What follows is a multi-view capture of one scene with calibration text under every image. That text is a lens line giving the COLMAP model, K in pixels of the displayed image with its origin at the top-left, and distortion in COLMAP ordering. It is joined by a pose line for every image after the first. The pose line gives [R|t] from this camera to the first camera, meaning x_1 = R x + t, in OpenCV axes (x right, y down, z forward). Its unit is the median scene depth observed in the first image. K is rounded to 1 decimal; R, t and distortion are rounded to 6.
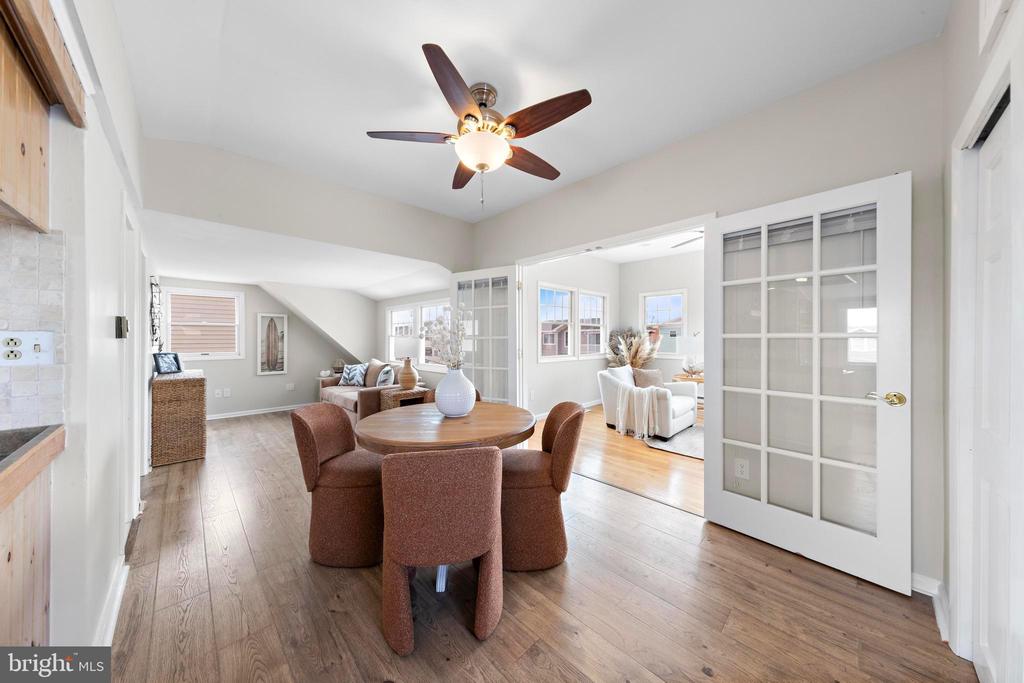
lens RADIAL K [[335.9, 0, 516.1], [0, 335.9, 340.4], [0, 0, 1]] dist [0.006282, -0.001406]
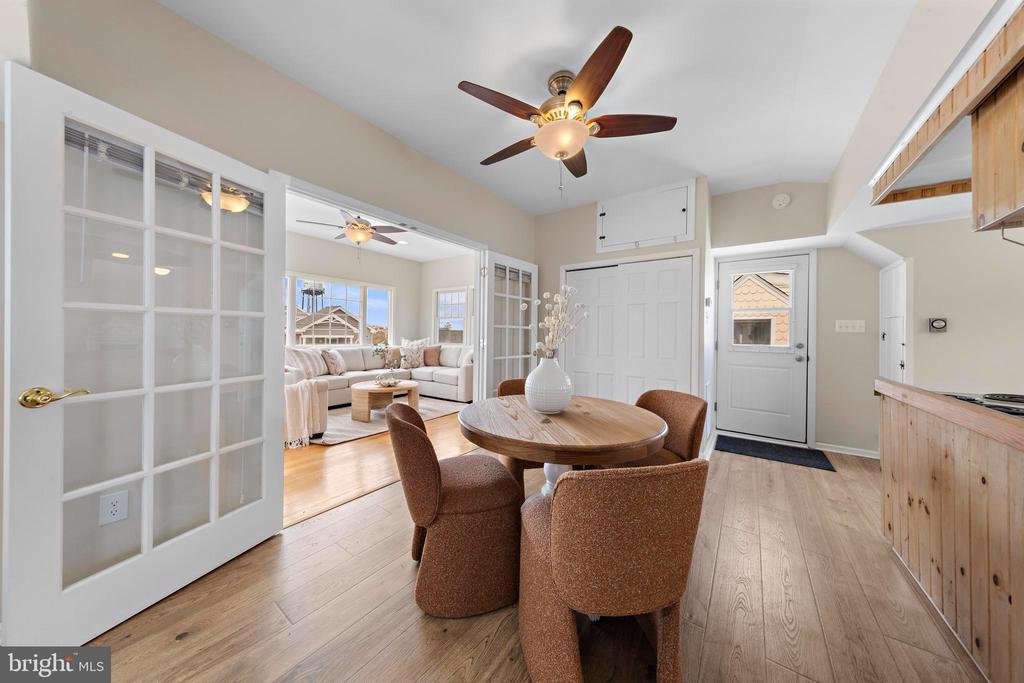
lens RADIAL K [[323.6, 0, 507.4], [0, 323.6, 333.3], [0, 0, 1]] dist [0.001509, -0.000549]
pose [[-0.152395, 0.000118, 0.988320, -0.501832], [-0.014714, 0.999889, -0.002389, 0.013390], [-0.988210, -0.014907, -0.152377, 0.627626]]
